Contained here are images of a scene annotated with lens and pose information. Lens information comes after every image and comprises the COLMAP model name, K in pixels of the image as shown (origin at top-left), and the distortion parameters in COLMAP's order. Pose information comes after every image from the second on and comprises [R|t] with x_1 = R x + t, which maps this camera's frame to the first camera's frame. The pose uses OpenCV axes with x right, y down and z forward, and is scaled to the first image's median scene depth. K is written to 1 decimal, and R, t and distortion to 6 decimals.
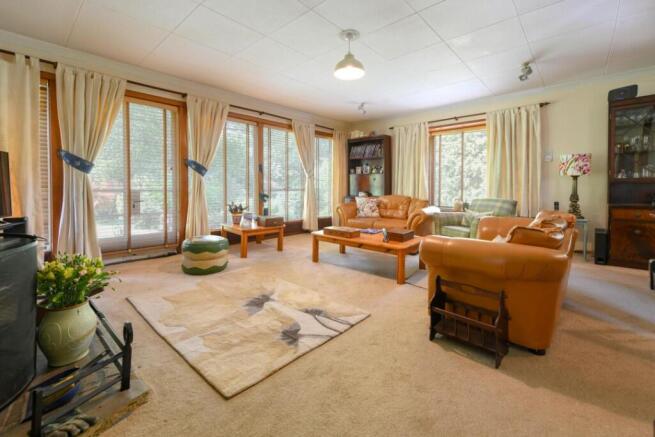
lens RADIAL K [[288.1, 0, 324.8], [0, 288.1, 186.4], [0, 0, 1]] dist [0.002478, 0.000271]
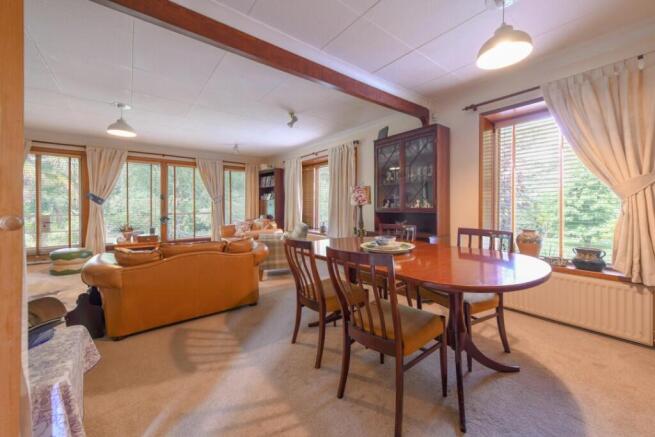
lens RADIAL K [[253.7, 0, 329.1], [0, 253.7, 206.3], [0, 0, 1]] dist [0.000677, -0.000022]
pose [[0.986682, 0.001303, -0.162654, 0.902404], [-0.000289, 0.999980, 0.006258, -0.037622], [0.162659, -0.006128, 0.986663, -0.021218]]
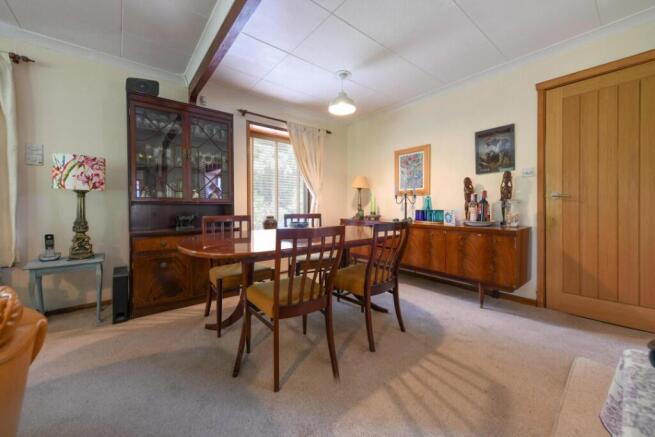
lens RADIAL K [[248.3, 0, 327.5], [0, 248.3, 218.5], [0, 0, 1]] dist [-0.000982, -0.000030]
pose [[0.136247, -0.032351, 0.990147, 0.399607], [-0.001238, 0.999460, 0.032825, 0.004926], [-0.990674, -0.005698, 0.136133, 0.390666]]
